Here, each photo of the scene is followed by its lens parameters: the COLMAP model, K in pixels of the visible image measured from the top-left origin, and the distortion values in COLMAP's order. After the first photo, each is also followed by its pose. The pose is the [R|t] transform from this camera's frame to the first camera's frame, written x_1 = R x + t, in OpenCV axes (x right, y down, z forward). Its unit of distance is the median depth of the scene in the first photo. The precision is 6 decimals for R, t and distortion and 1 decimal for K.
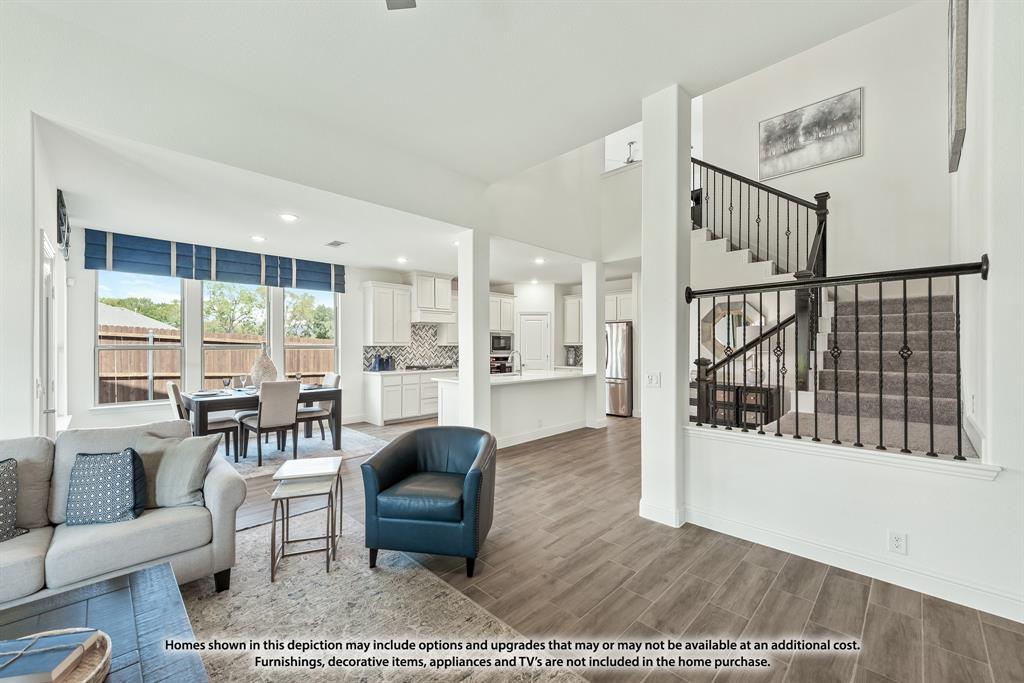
lens RADIAL K [[406.1, 0, 510.4], [0, 406.1, 344.5], [0, 0, 1]] dist [0.009524, -0.001400]
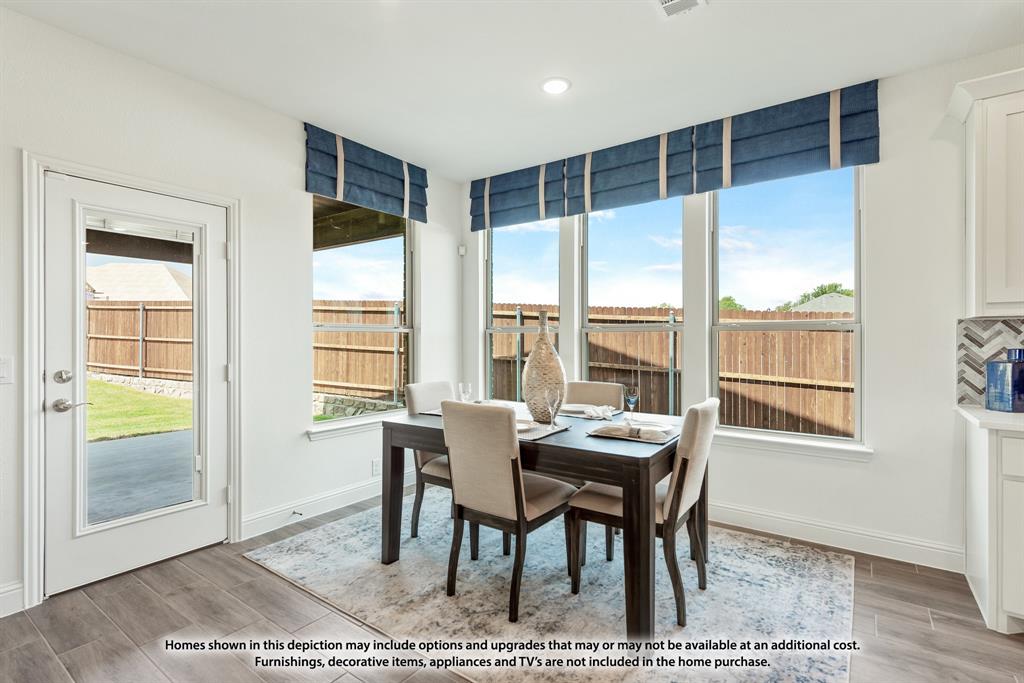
lens RADIAL K [[483.6, 0, 512.3], [0, 483.6, 340.4], [0, 0, 1]] dist [0.013736, -0.001957]
pose [[0.163267, 0.001817, -0.986580, -0.068082], [0.001417, 0.999997, 0.002076, 0.019693], [0.986581, -0.001737, 0.163264, 0.693717]]
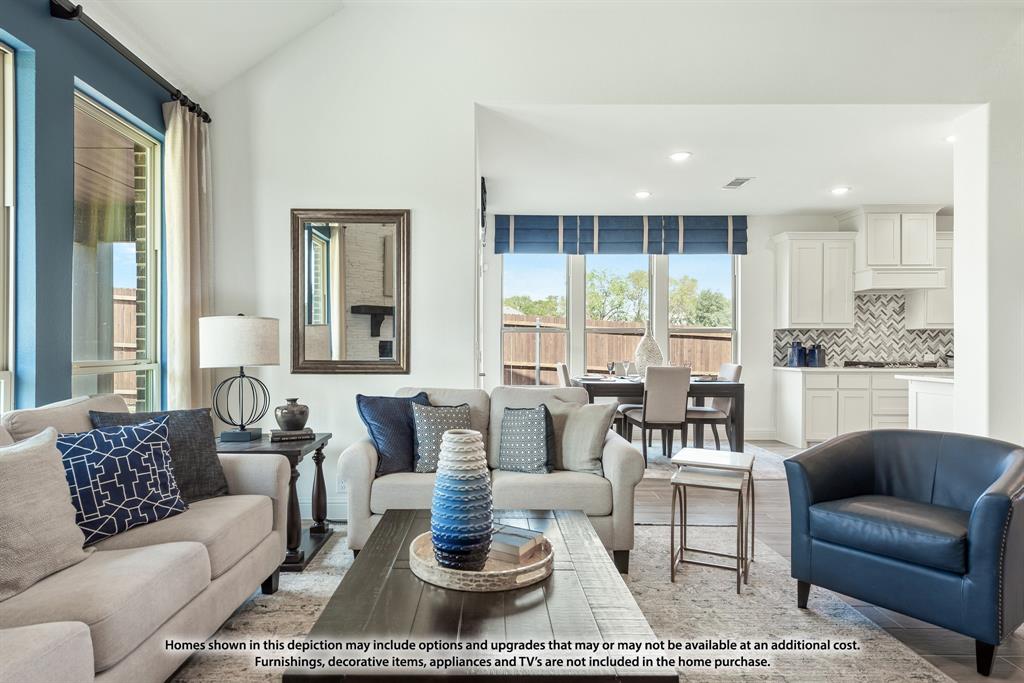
lens RADIAL K [[582.7, 0, 492.0], [0, 582.7, 348.2], [0, 0, 1]] dist [0.026857, -0.013321]
pose [[0.707292, 0.004716, -0.706906, -0.000412], [-0.002270, 0.999988, 0.004400, 0.035775], [0.706918, -0.001507, 0.707294, -0.036325]]
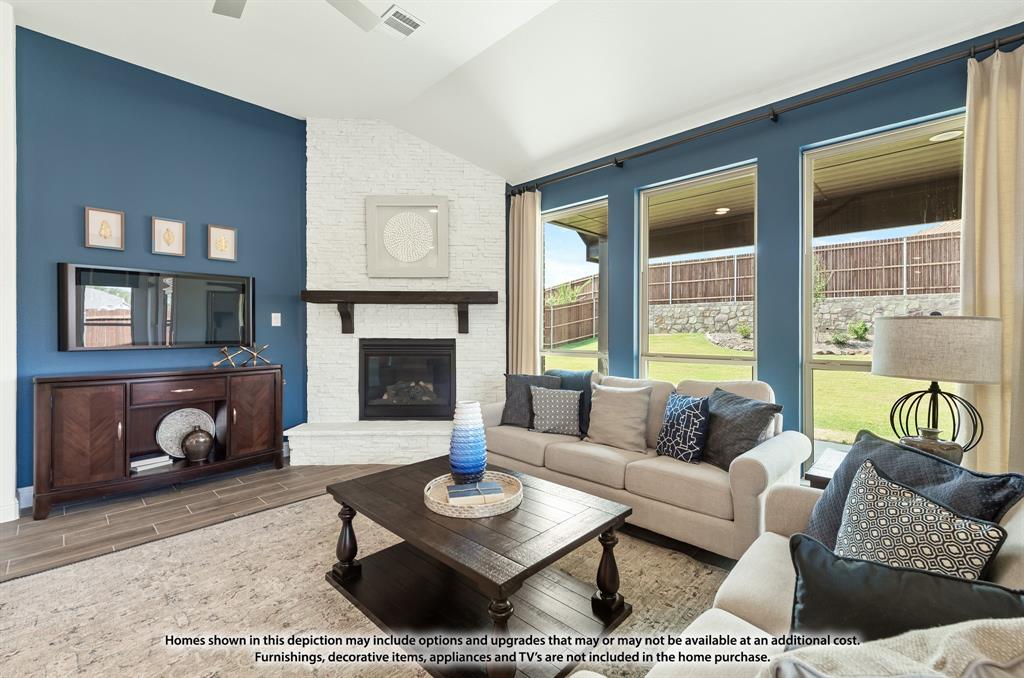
lens RADIAL K [[436.2, 0, 512.0], [0, 436.2, 330.7], [0, 0, 1]] dist [0.008279, -0.001069]
pose [[-0.999807, 0.001185, -0.019610, -0.220159], [0.001286, 0.999986, -0.005126, 0.022276], [0.019604, -0.005150, -0.999795, 0.468215]]
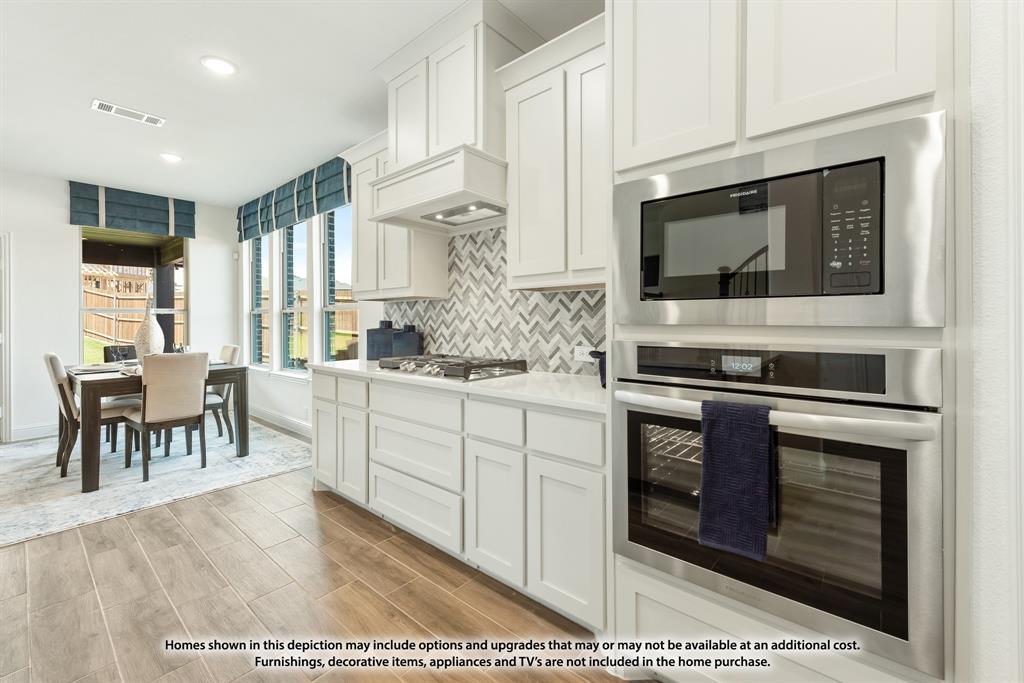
lens RADIAL K [[439.5, 0, 496.9], [0, 439.5, 318.1], [0, 0, 1]] dist [0.008181, -0.002154]
pose [[0.046997, -0.006051, -0.998877, 0.155901], [0.008353, 0.999949, -0.005665, 0.028434], [0.998860, -0.008078, 0.047045, 1.239858]]
